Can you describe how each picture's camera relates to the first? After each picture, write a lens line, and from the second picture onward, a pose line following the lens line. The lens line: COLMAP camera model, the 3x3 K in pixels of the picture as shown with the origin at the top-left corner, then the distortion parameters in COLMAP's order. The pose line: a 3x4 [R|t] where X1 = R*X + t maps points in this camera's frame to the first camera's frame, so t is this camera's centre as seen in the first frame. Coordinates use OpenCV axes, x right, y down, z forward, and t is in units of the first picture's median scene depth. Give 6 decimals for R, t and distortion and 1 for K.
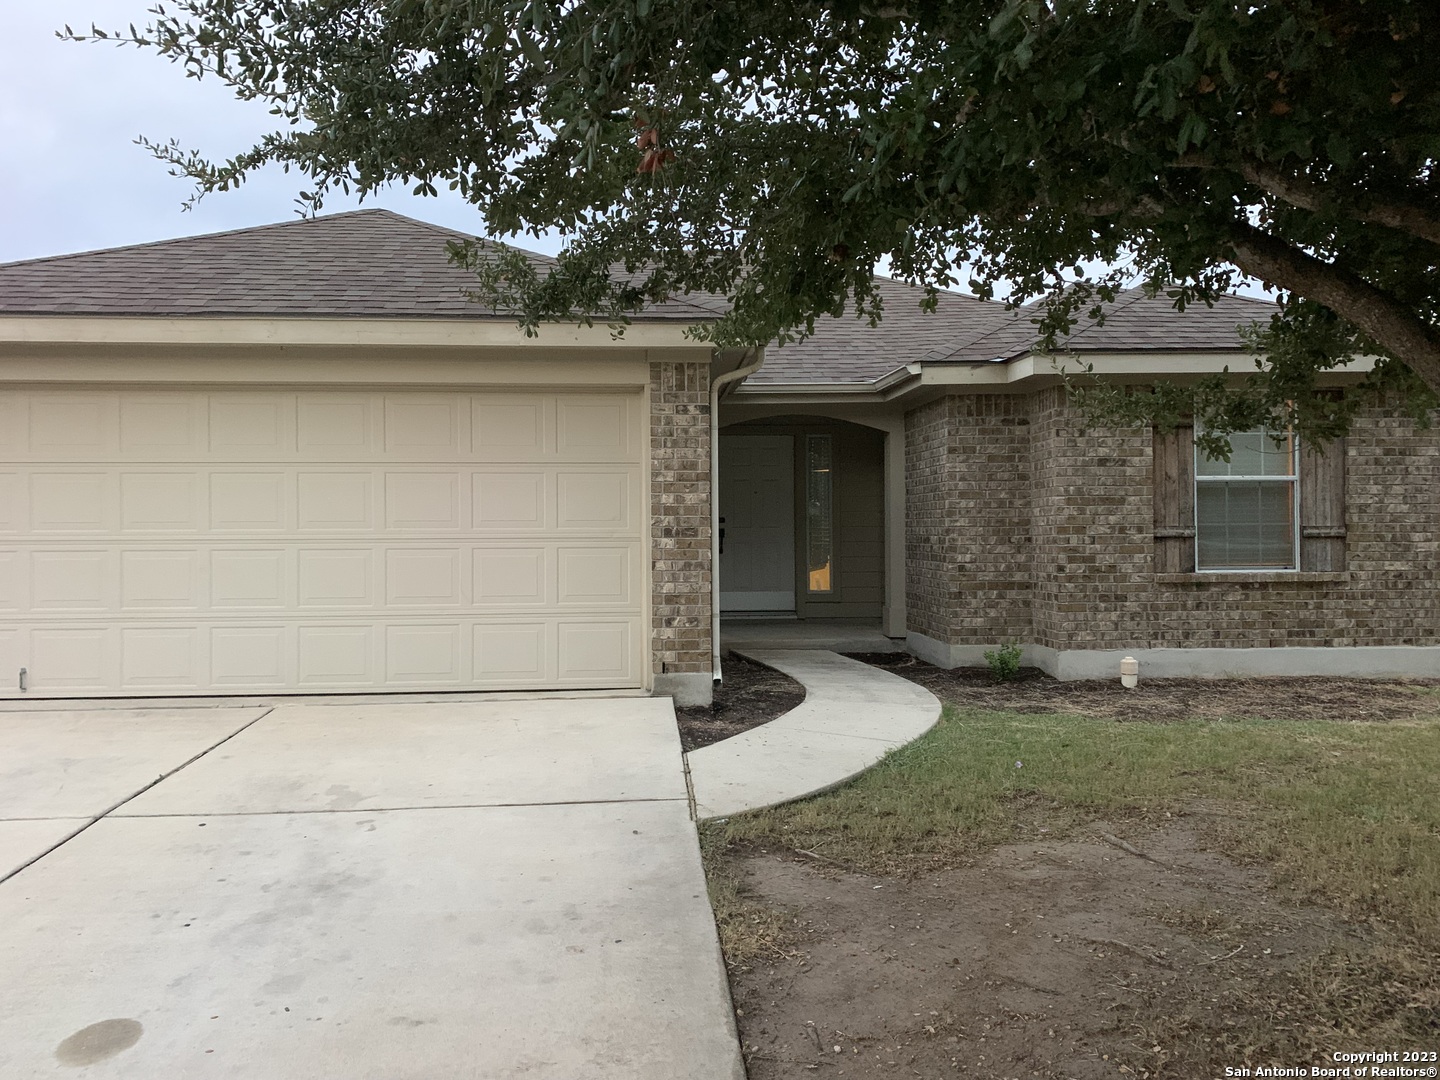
lens RADIAL K [[1103.1, 0, 713.9], [0, 1103.1, 538.1], [0, 0, 1]] dist [0.033541, -0.034832]
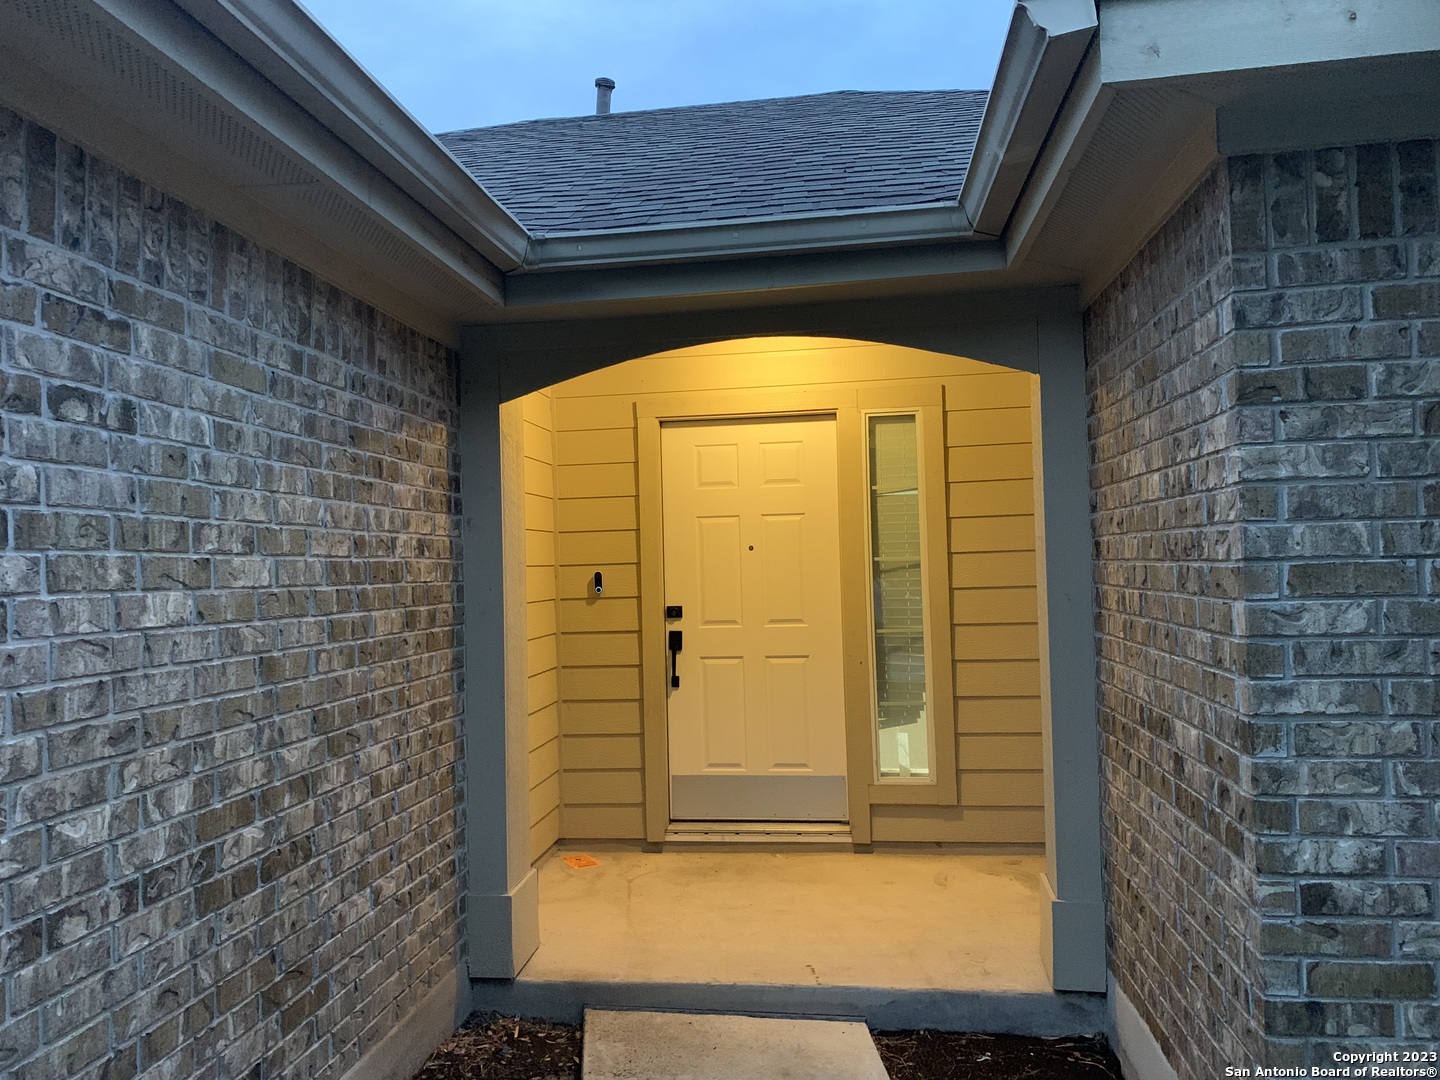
lens RADIAL K [[1103.1, 0, 708.8], [0, 1103.1, 539.5], [0, 0, 1]] dist [0.033541, -0.034832]
pose [[0.975247, -0.026404, -0.219537, 0.160080], [0.021549, 0.999468, -0.024480, -0.046572], [0.220067, 0.019143, 0.975297, 0.777968]]
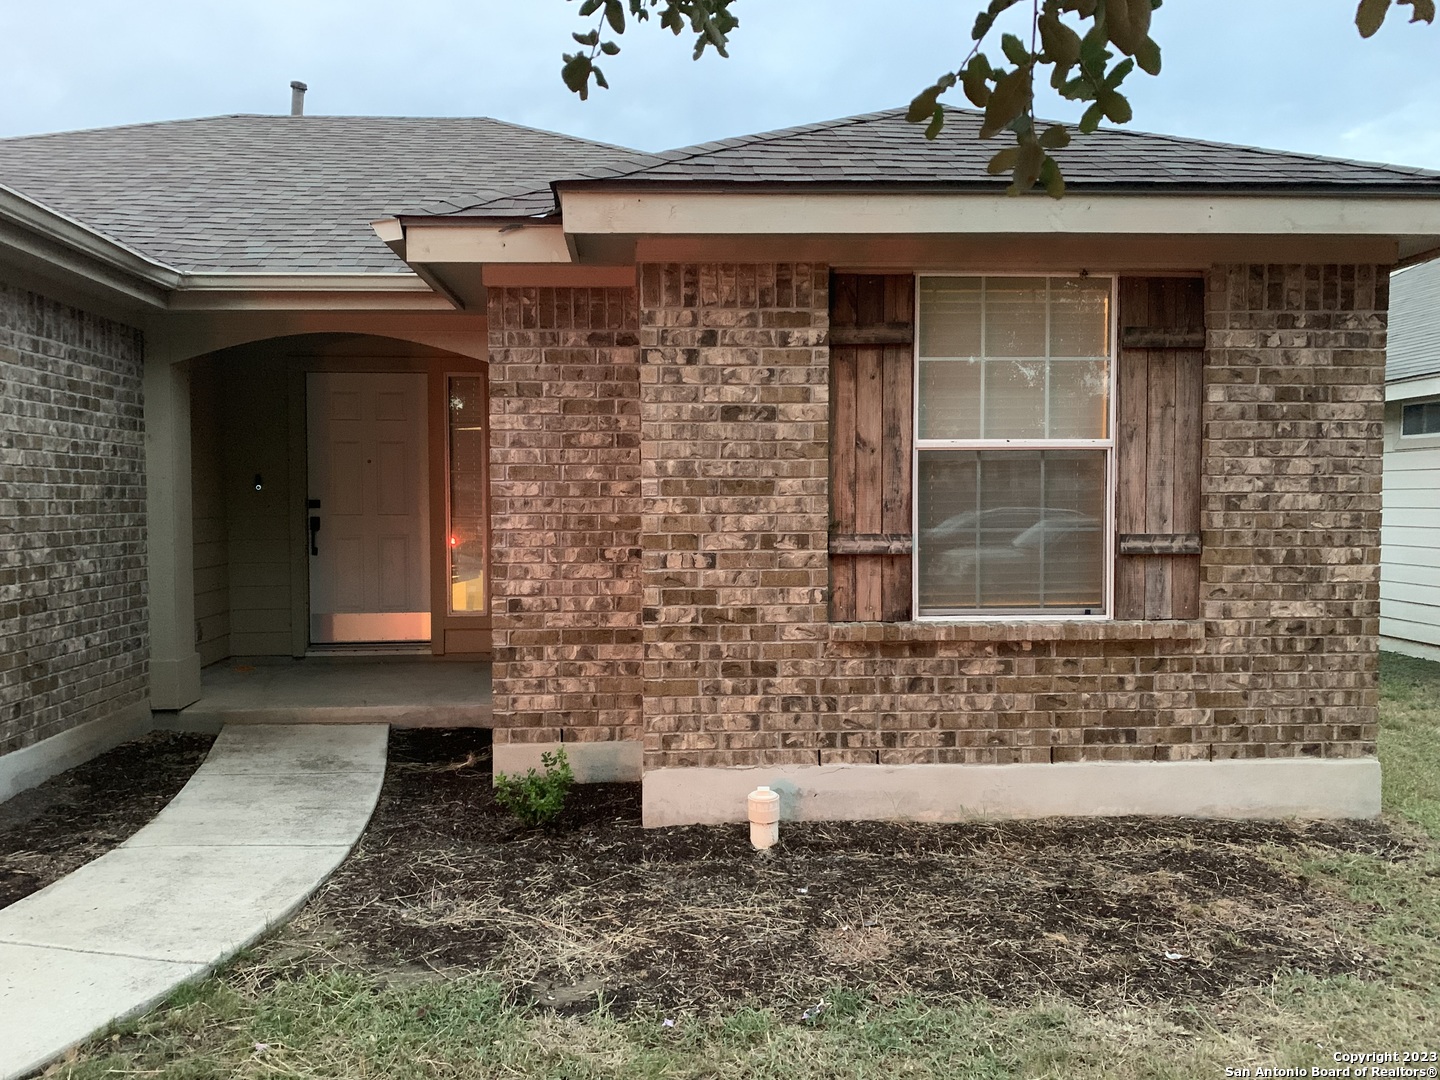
lens RADIAL K [[1103.1, 0, 720.4], [0, 1103.1, 550.1], [0, 0, 1]] dist [0.033541, -0.034832]
pose [[0.999897, 0.003925, -0.013819, 0.349550], [-0.003273, 0.998894, 0.046902, -0.027815], [0.013988, -0.046852, 0.998804, 0.469830]]
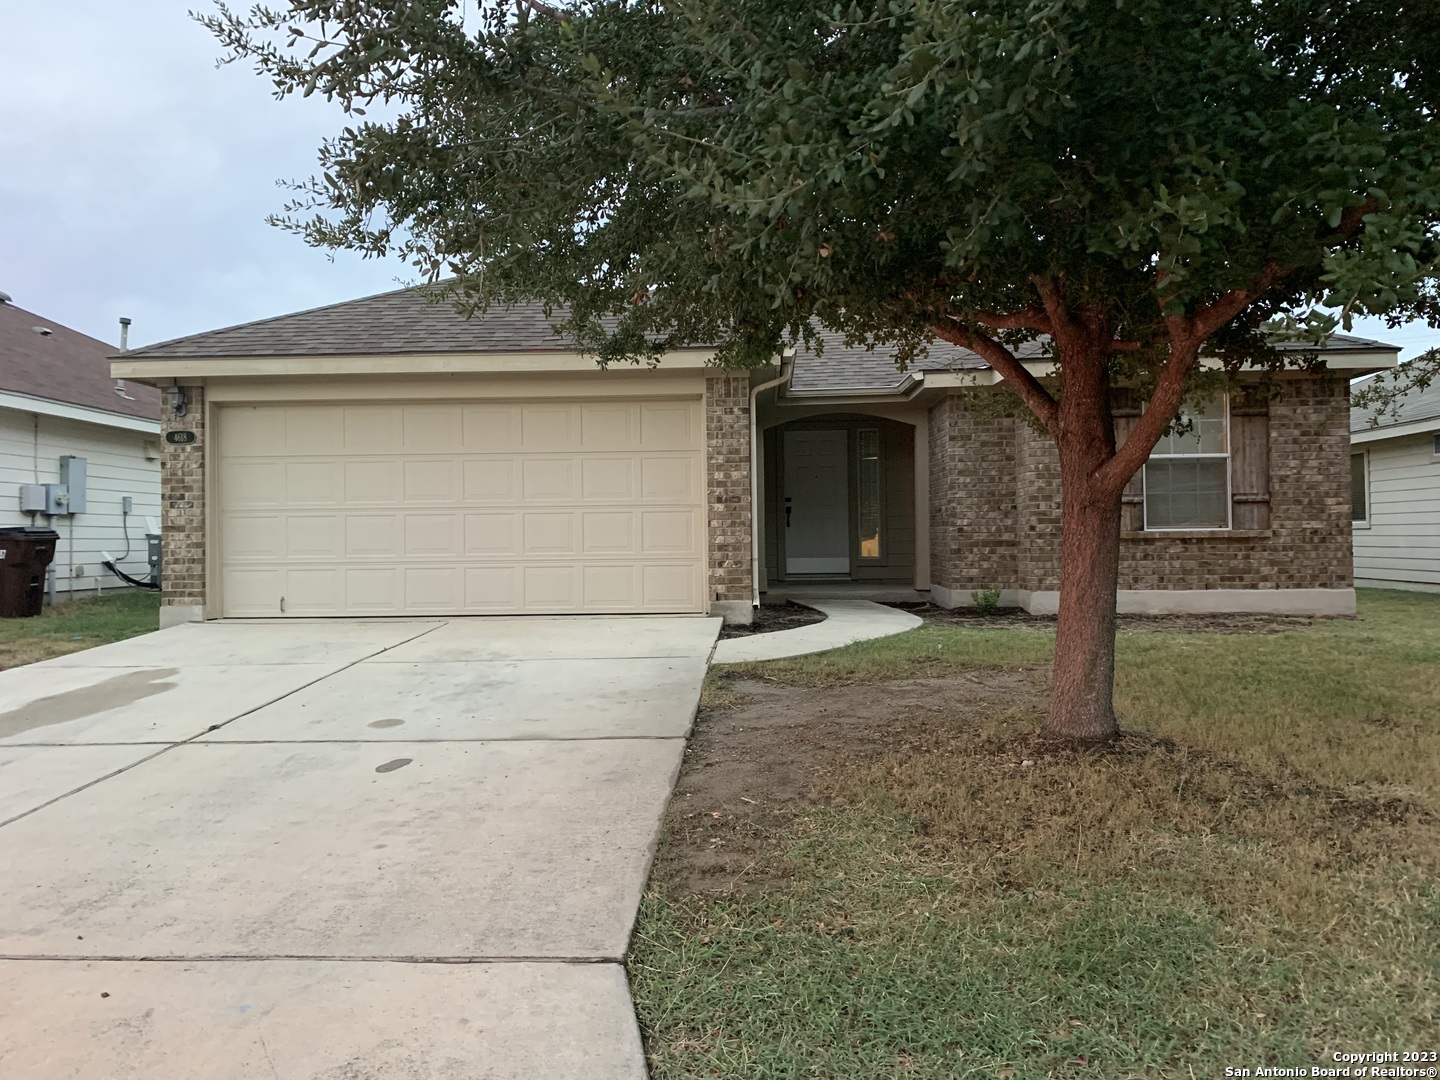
lens RADIAL K [[1103.1, 0, 716.6], [0, 1103.1, 526.4], [0, 0, 1]] dist [0.033541, -0.034832]
pose [[0.993148, -0.008229, -0.116571, 0.096898], [0.006953, 0.999912, -0.011340, 0.036963], [0.116654, 0.010452, 0.993118, -0.317000]]
